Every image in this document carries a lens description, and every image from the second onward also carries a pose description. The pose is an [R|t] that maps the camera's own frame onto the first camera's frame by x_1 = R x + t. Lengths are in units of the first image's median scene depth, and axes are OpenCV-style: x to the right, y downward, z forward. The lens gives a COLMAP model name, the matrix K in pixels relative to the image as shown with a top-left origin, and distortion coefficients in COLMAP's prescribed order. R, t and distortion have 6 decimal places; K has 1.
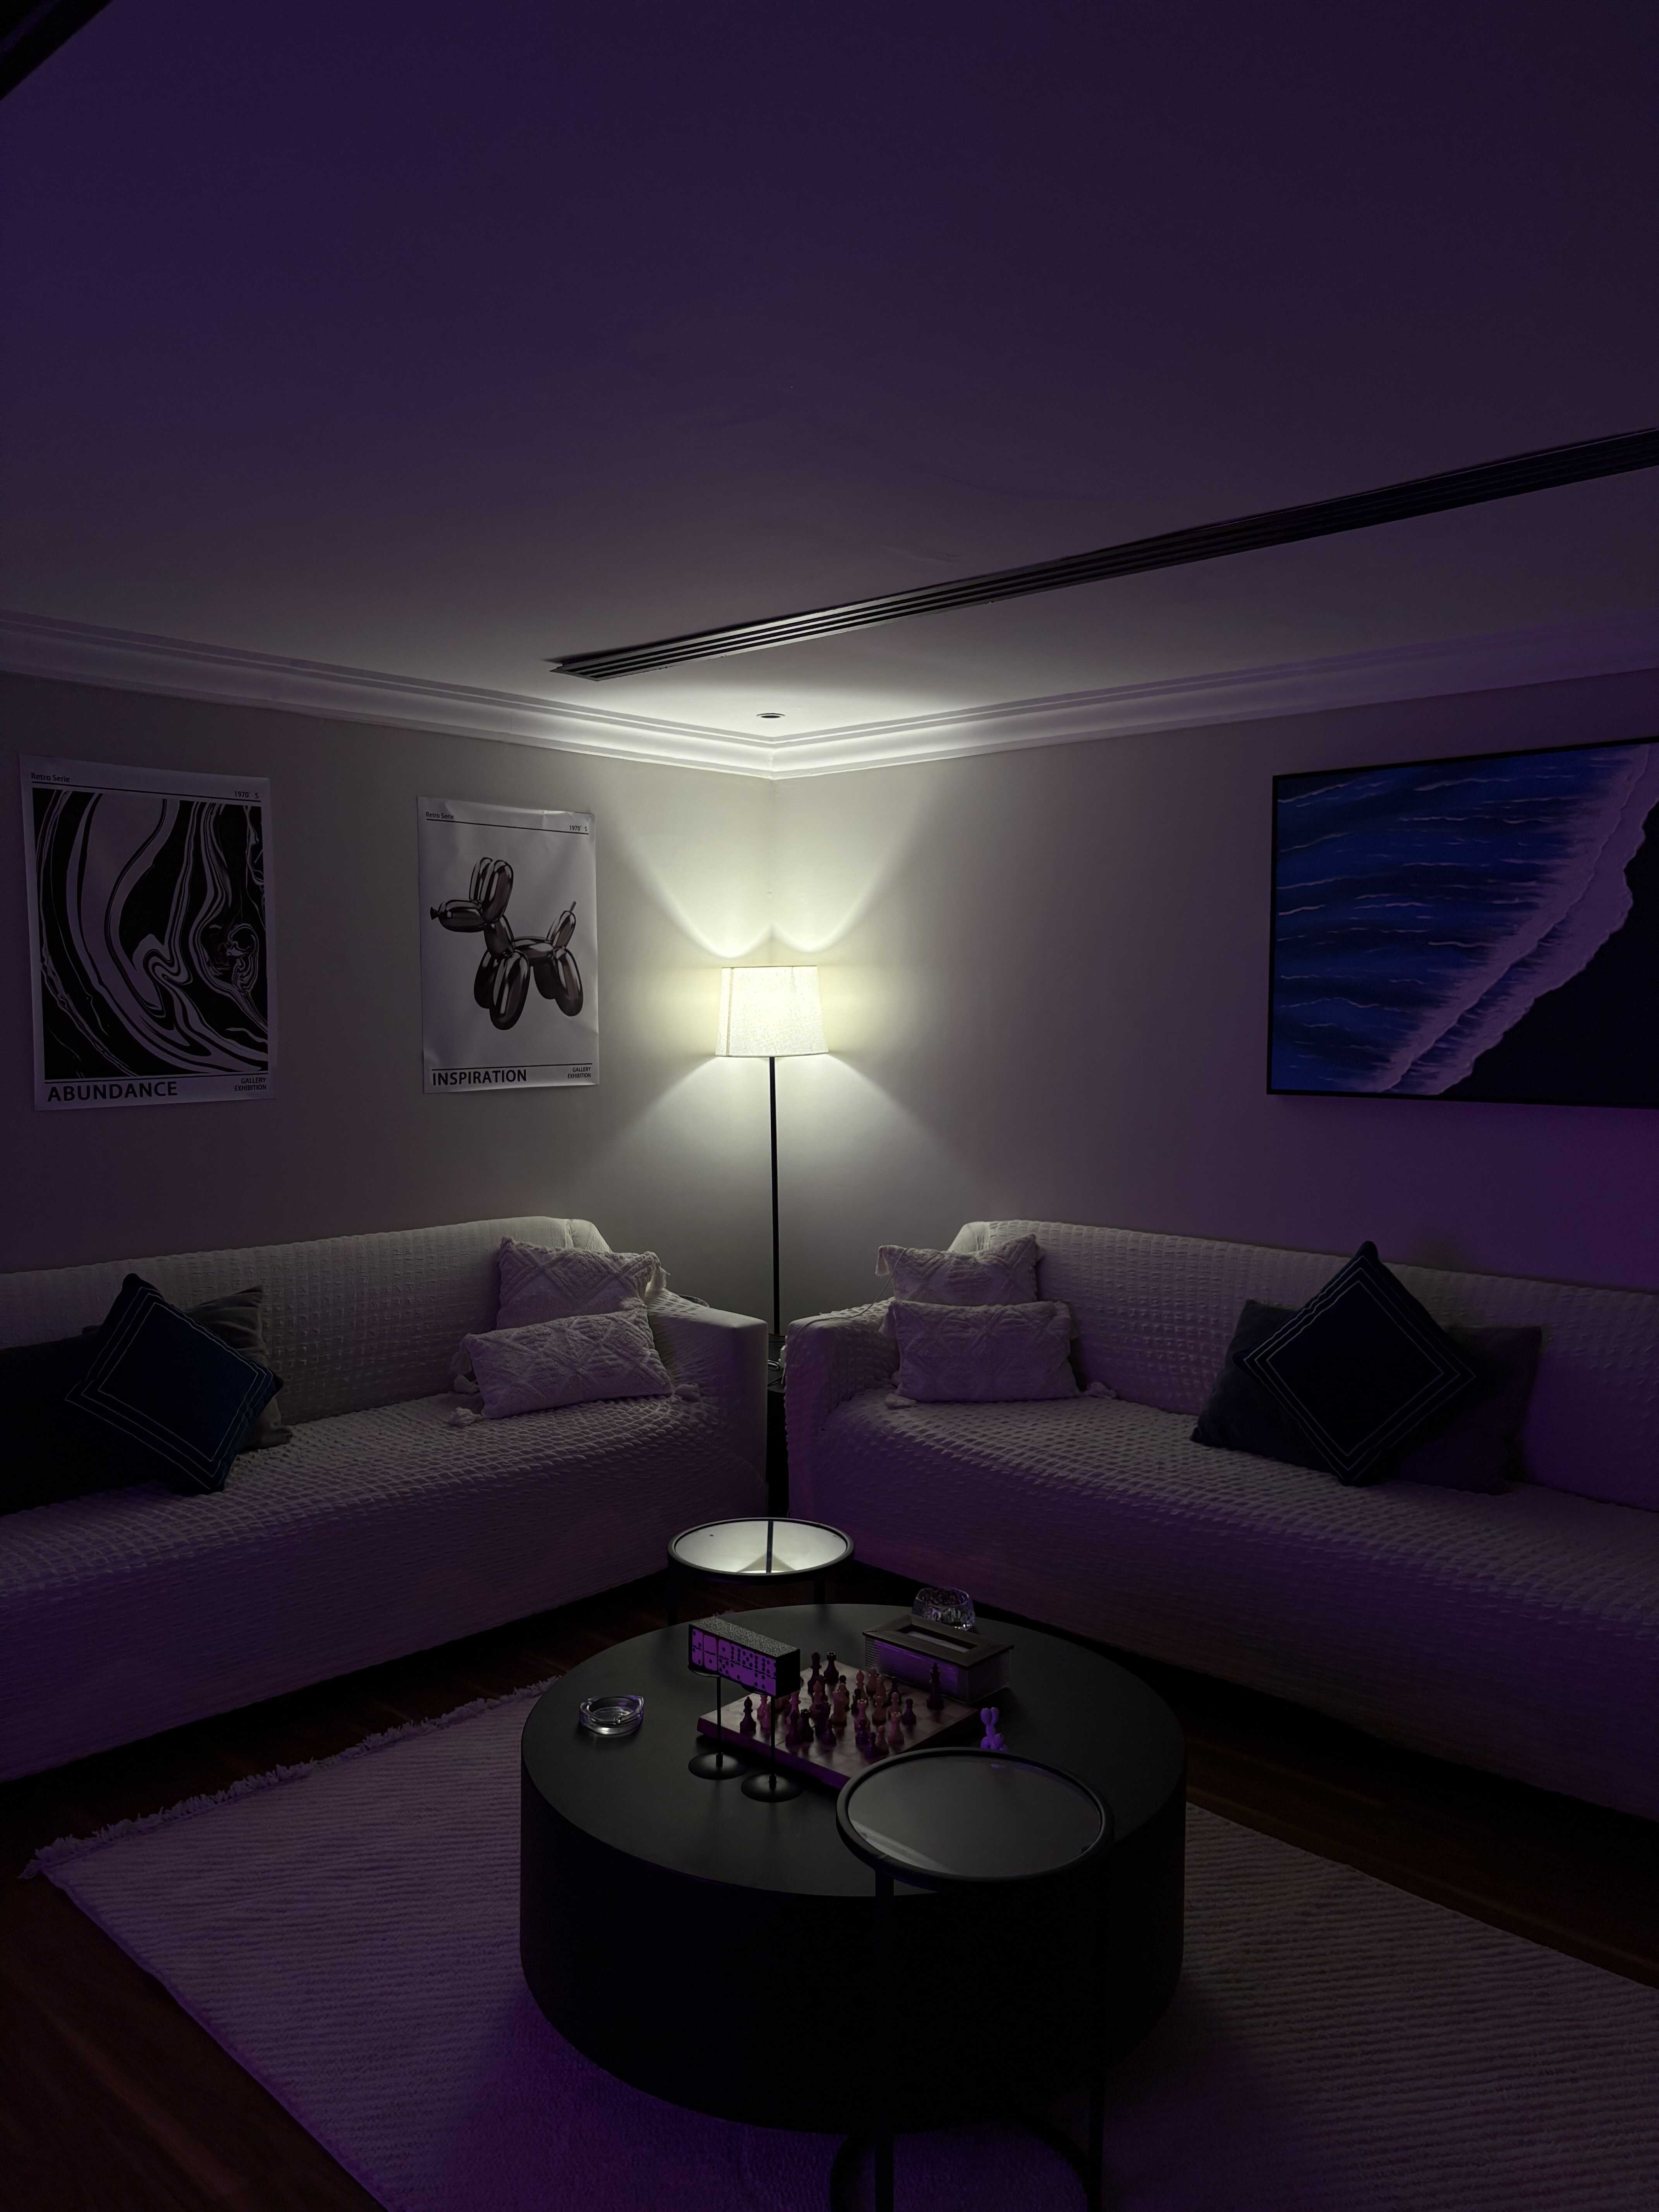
lens RADIAL K [[1684.1, 0, 852.7], [0, 1684.1, 1120.5], [0, 0, 1]] dist [0.026551, -0.028852]
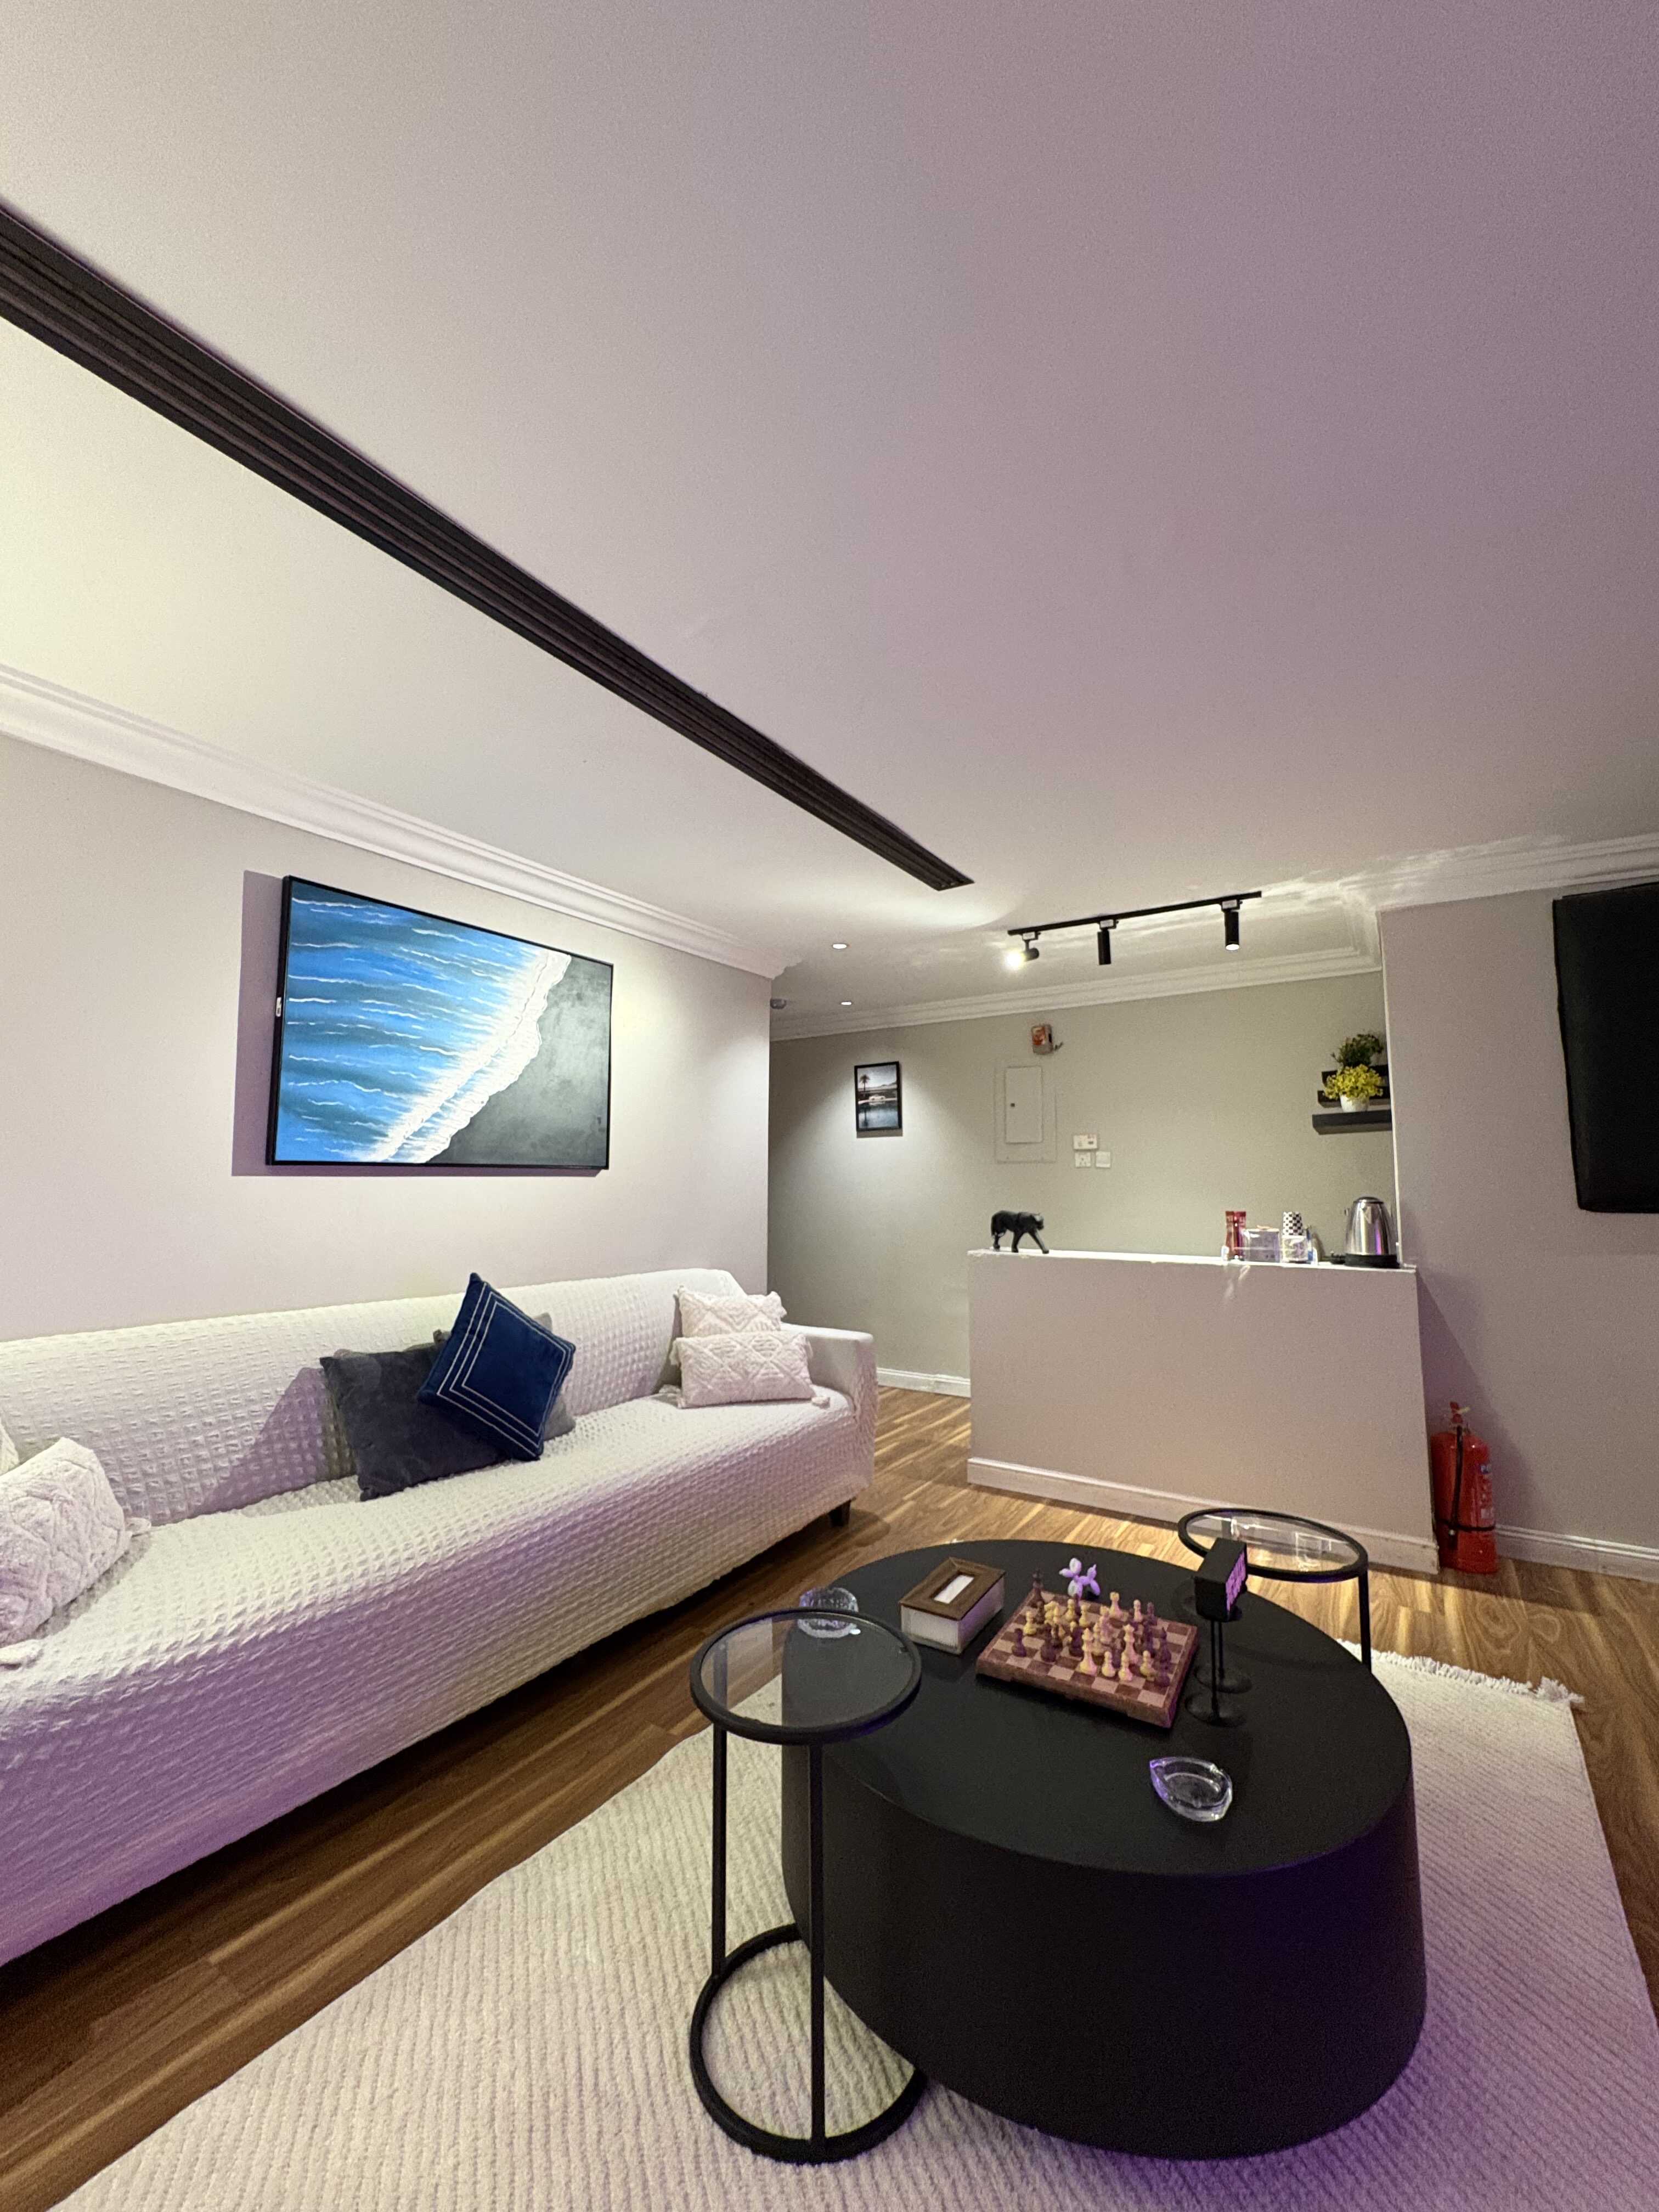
lens RADIAL K [[892.2, 0, 822.2], [0, 892.2, 1108.6], [0, 0, 1]] dist [0.006891, -0.001546]
pose [[-0.160334, 0.077597, 0.984008, -0.382829], [0.060577, 0.995800, -0.068656, 0.009026], [-0.985202, 0.048600, -0.164361, 0.797506]]
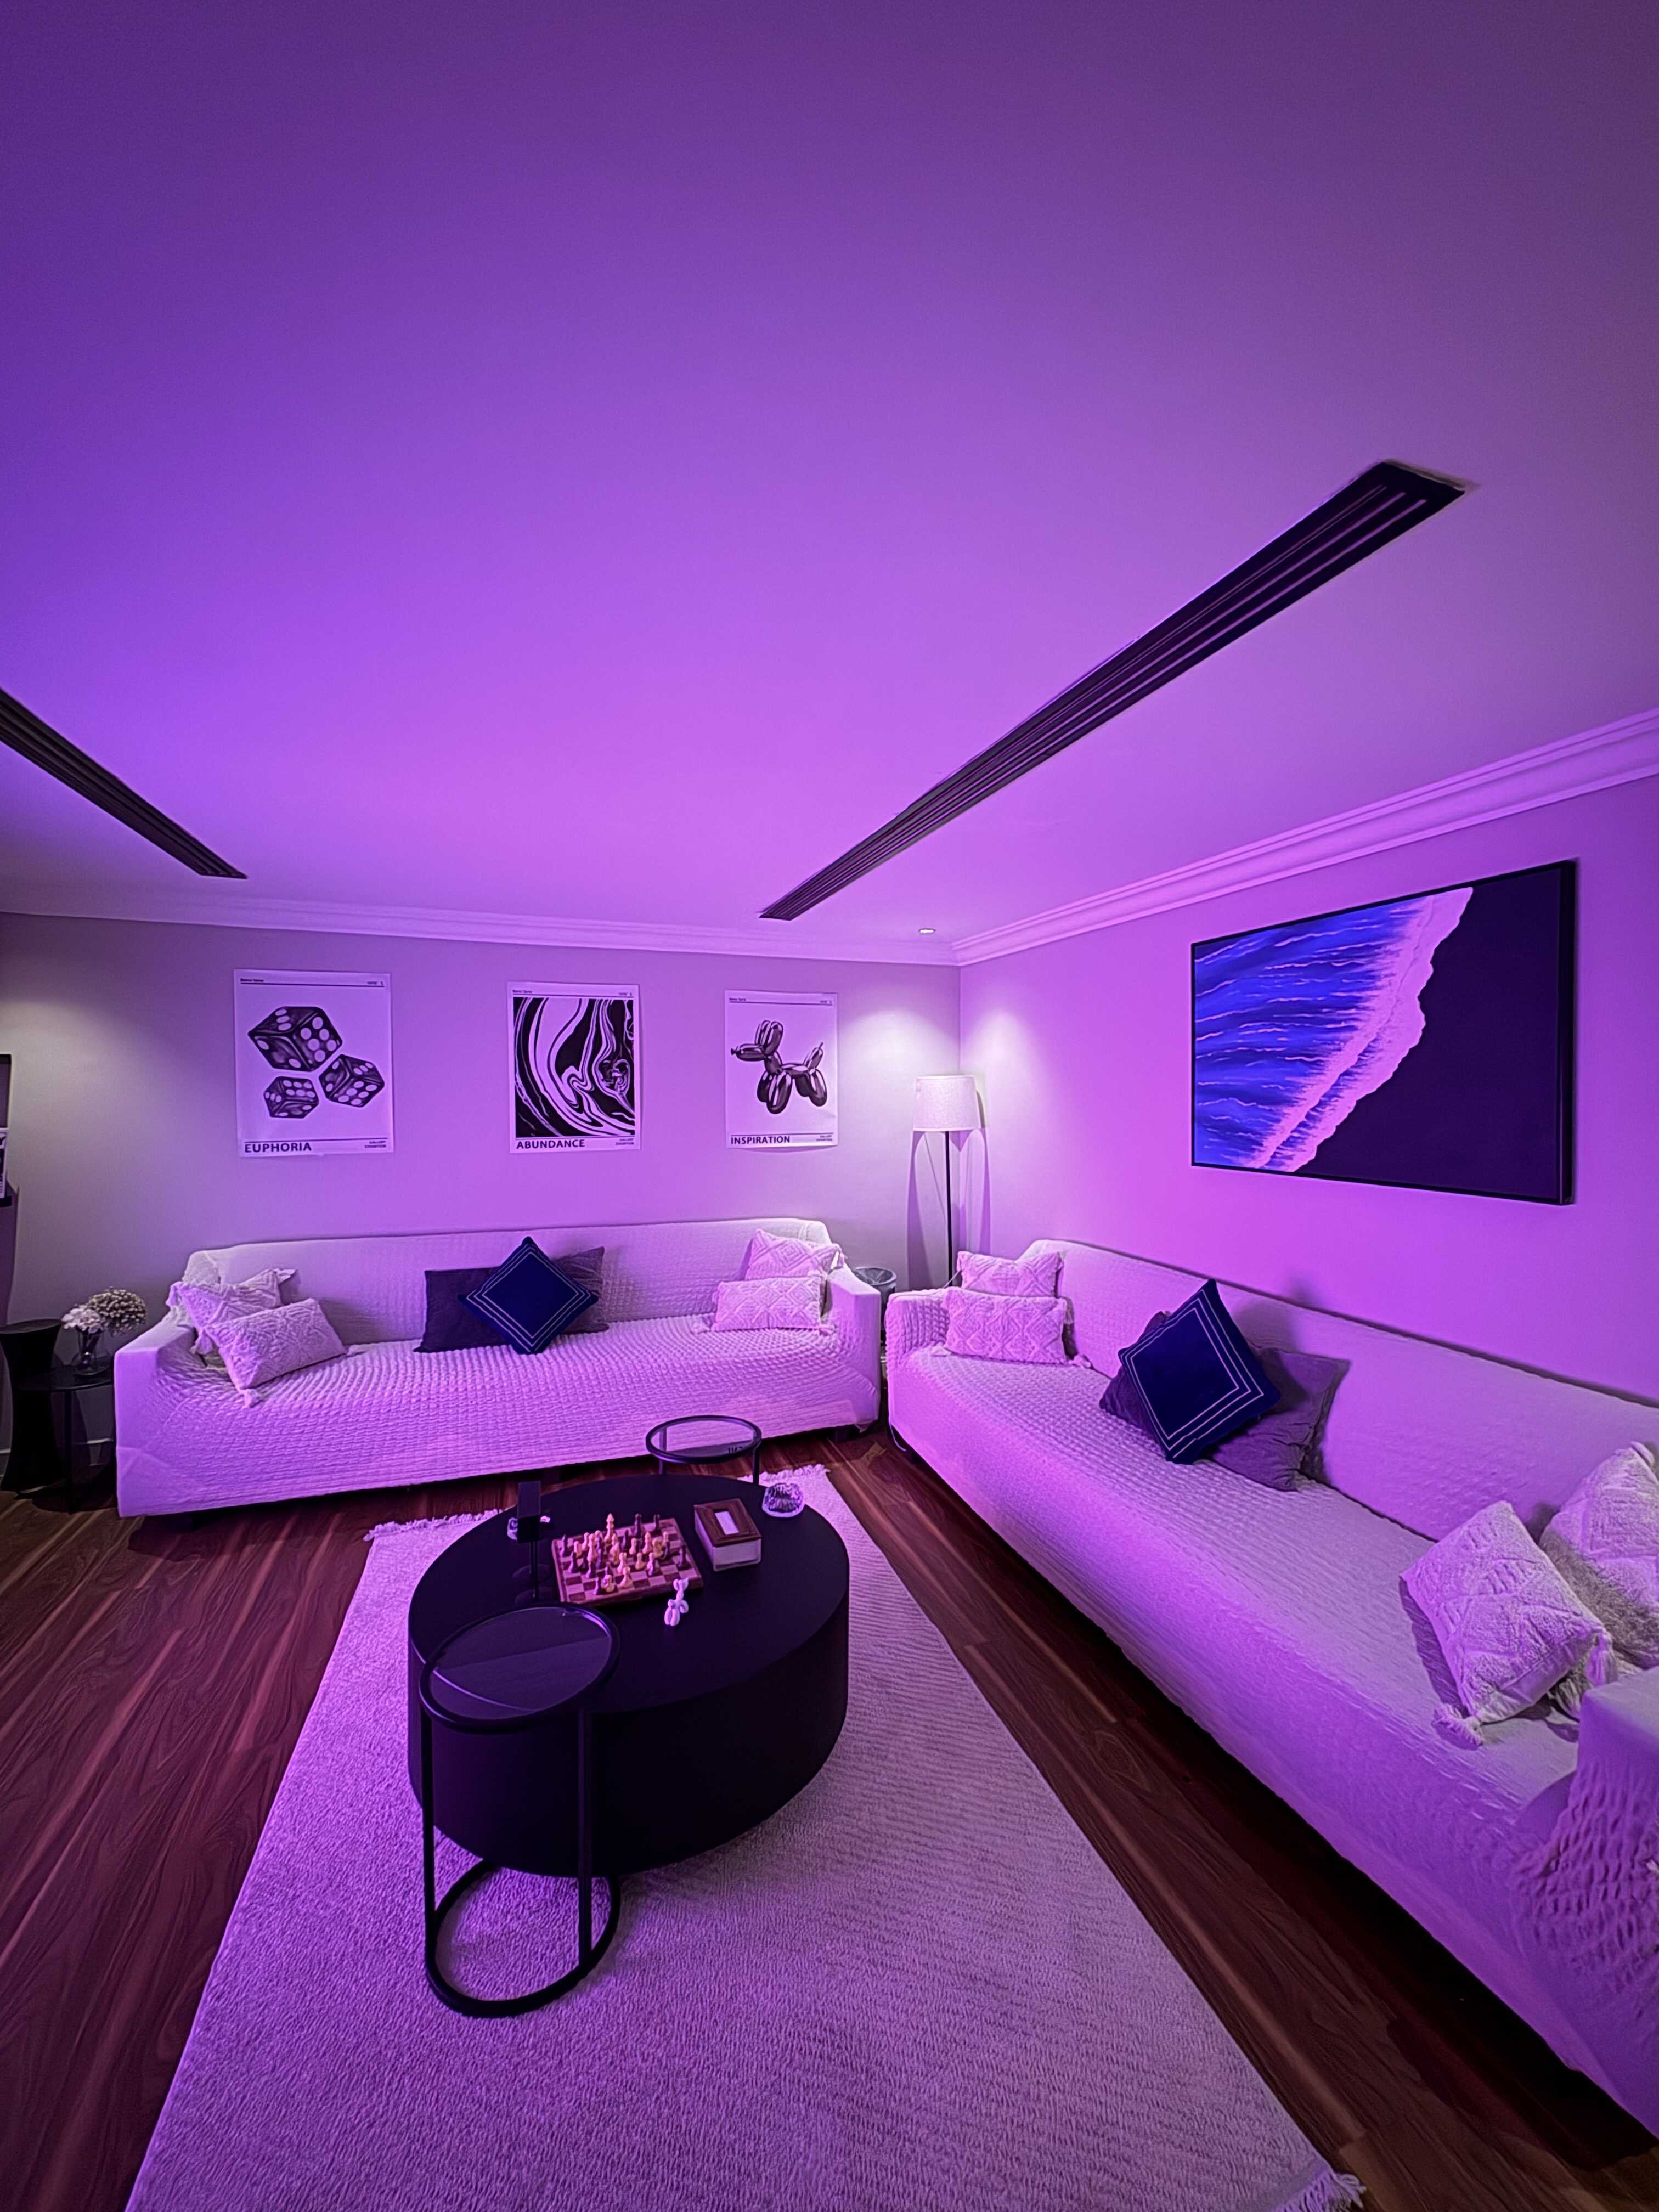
lens RADIAL K [[892.2, 0, 834.4], [0, 892.2, 1106.9], [0, 0, 1]] dist [0.006891, -0.001546]
pose [[0.886984, 0.005985, -0.461761, 0.346277], [-0.030986, 0.998434, -0.046578, -0.022097], [0.460759, 0.055622, 0.885781, 0.207612]]
